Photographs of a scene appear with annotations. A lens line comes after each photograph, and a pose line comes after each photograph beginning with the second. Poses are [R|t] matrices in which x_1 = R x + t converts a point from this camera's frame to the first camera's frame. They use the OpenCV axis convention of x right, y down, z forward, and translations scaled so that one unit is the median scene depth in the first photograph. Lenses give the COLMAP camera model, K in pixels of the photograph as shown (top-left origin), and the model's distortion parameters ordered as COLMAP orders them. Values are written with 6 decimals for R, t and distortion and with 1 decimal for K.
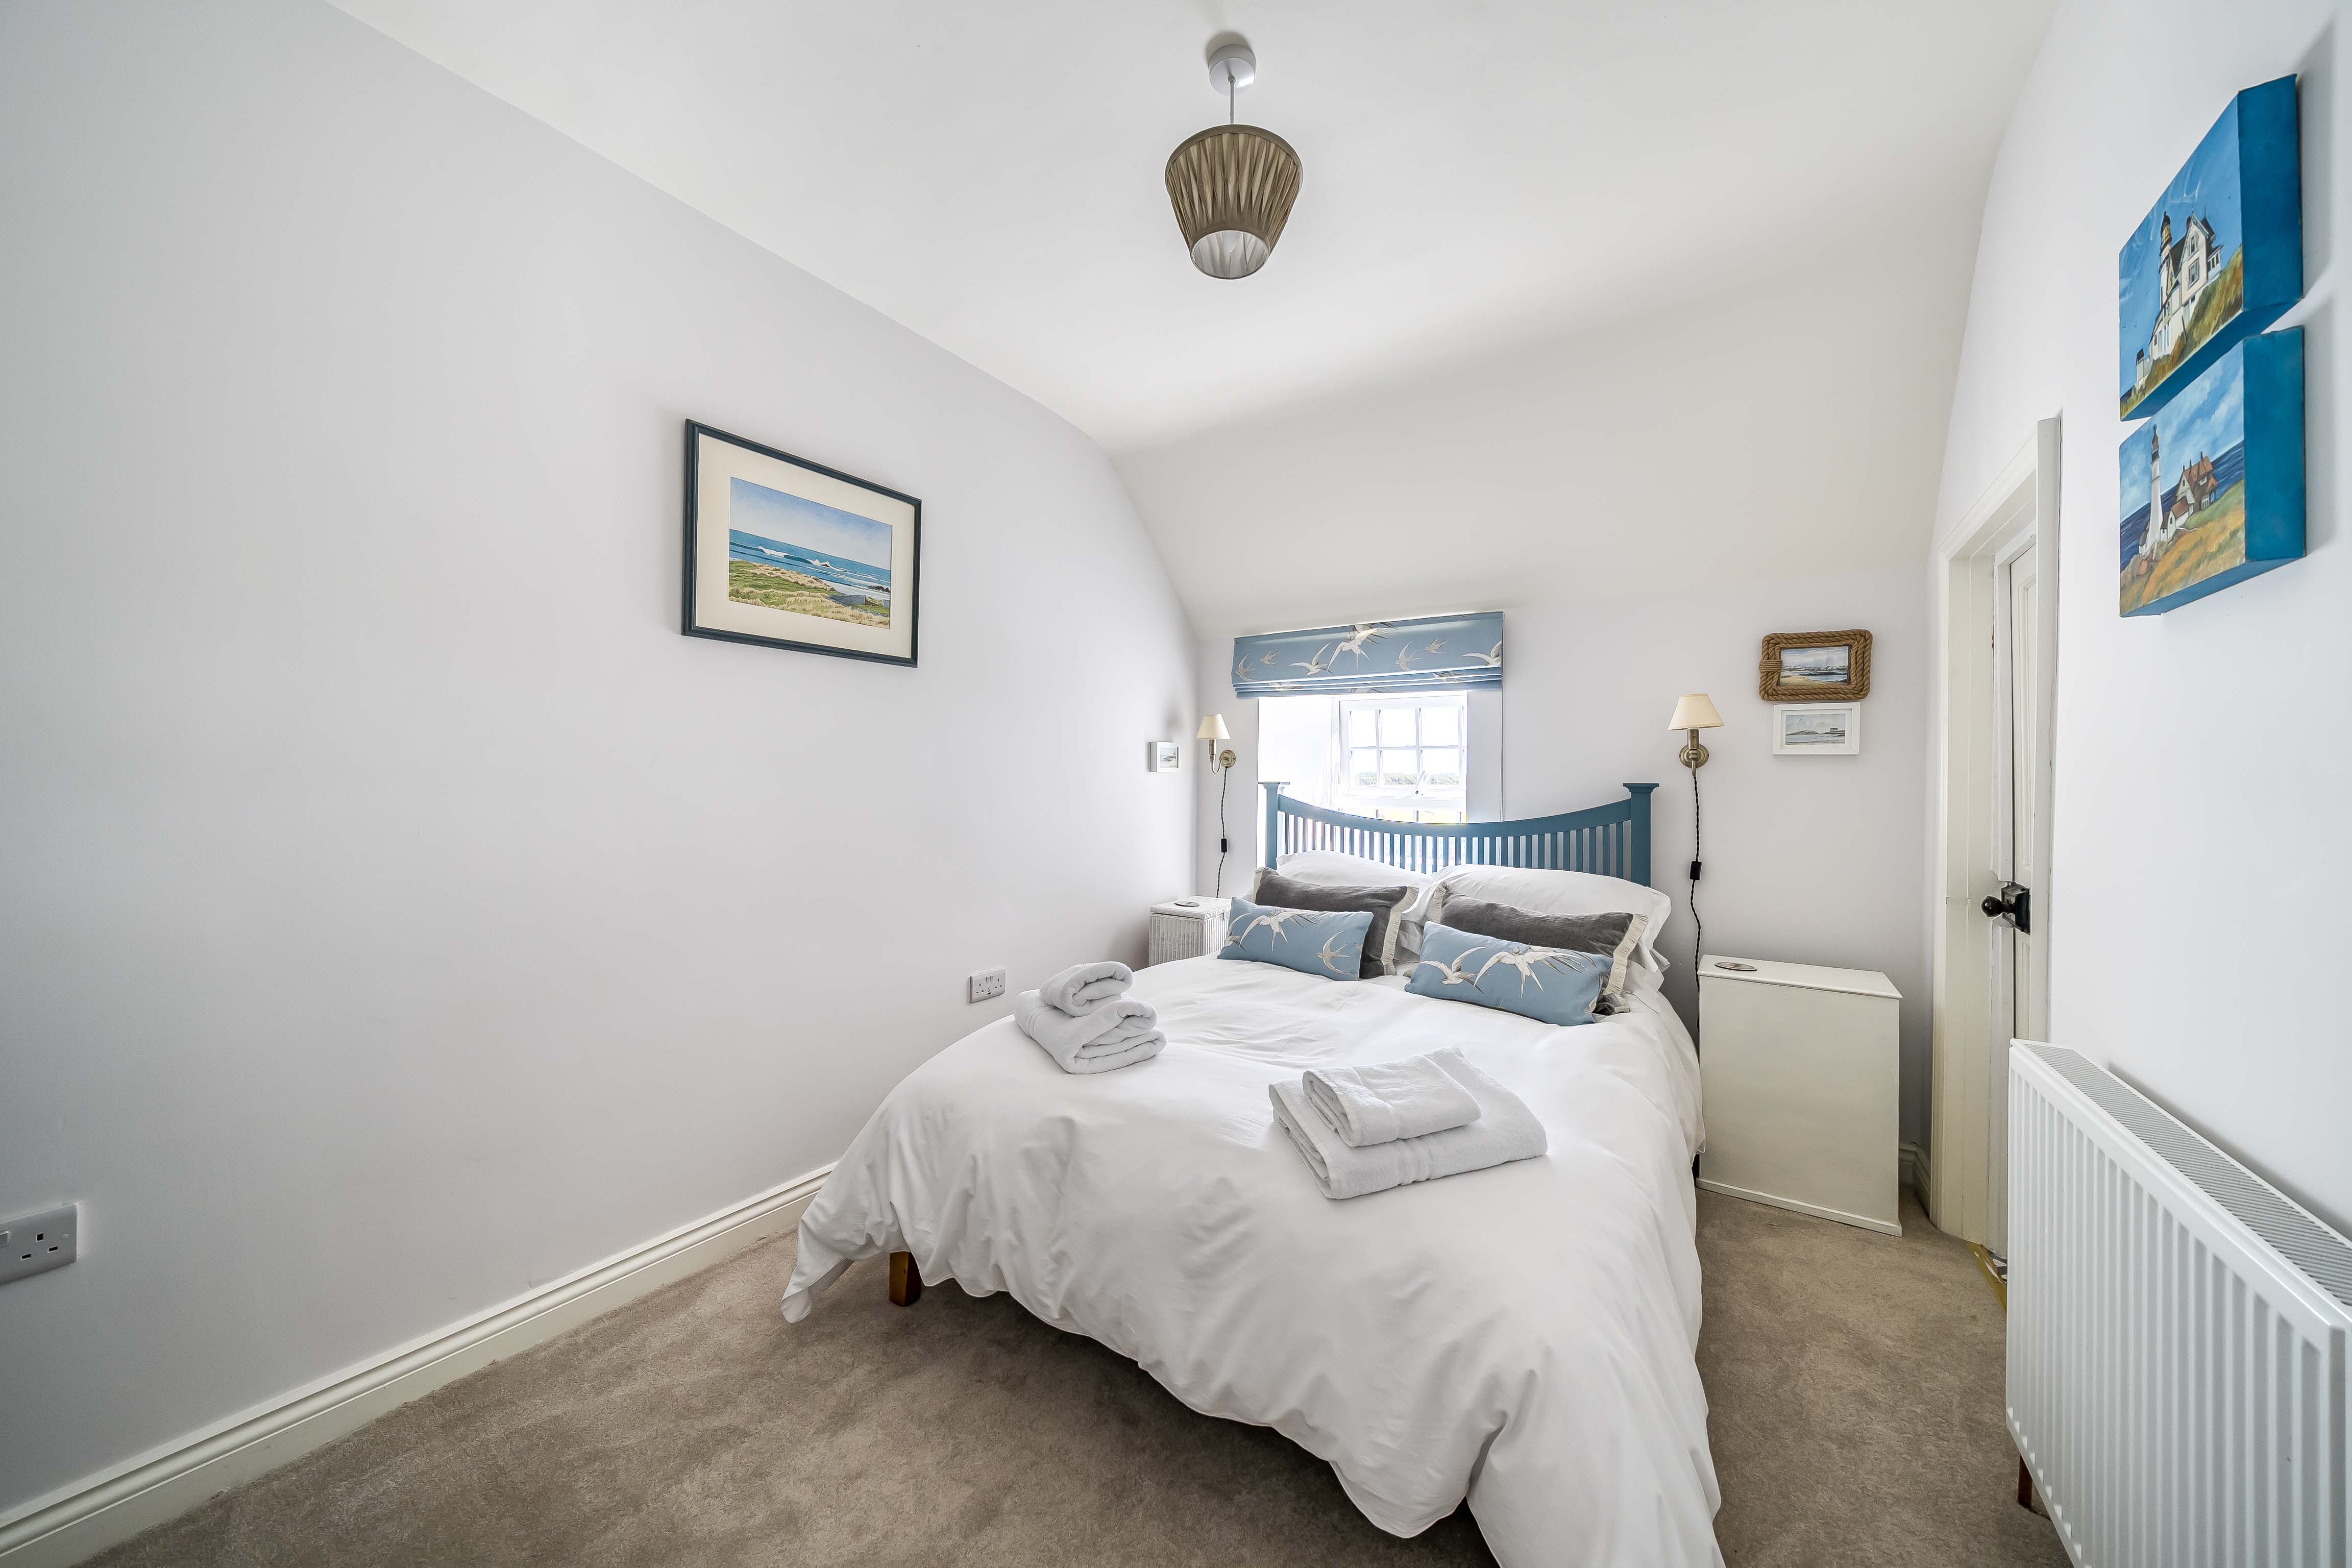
lens RADIAL K [[809.8, 0, 1171.5], [0, 809.8, 775.0], [0, 0, 1]] dist [0.000110, 0.000000]
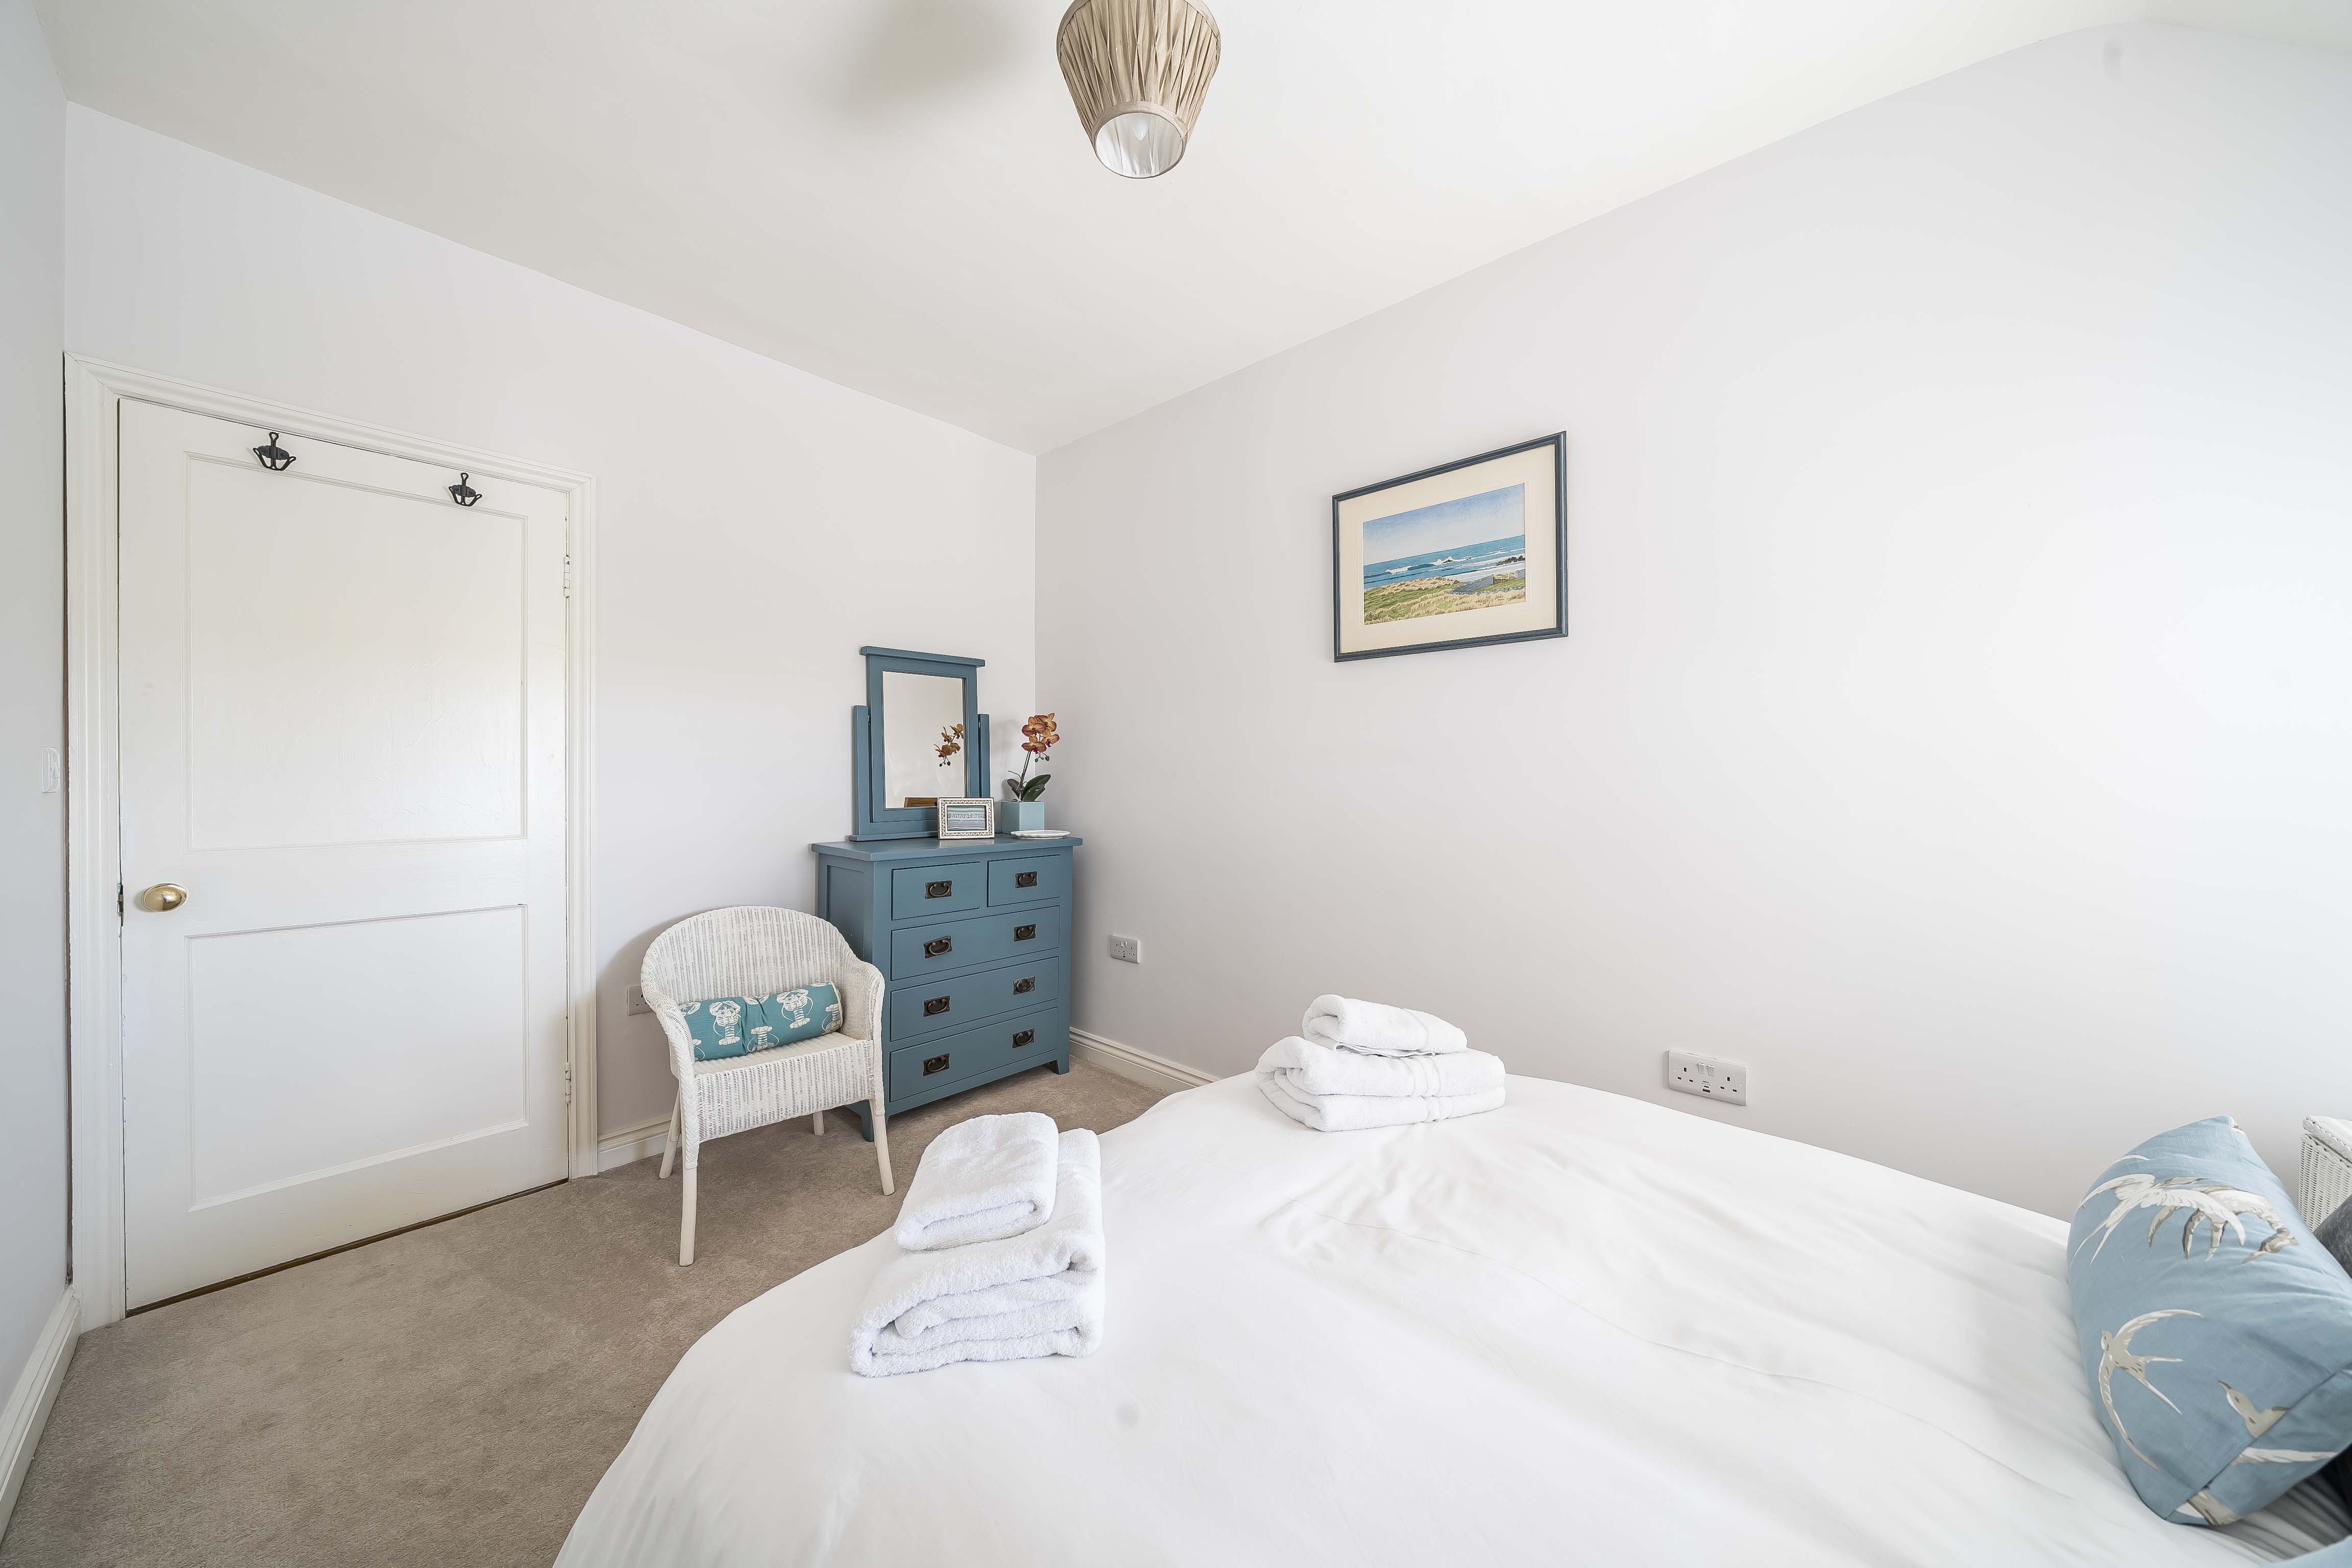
lens RADIAL K [[809.8, 0, 1172.2], [0, 809.8, 778.5], [0, 0, 1]] dist [0.000110, 0.000000]
pose [[-0.156187, -0.002369, -0.987725, 0.614646], [0.000690, 0.999997, -0.002508, 0.014469], [0.987727, -0.001073, -0.156185, 0.804517]]
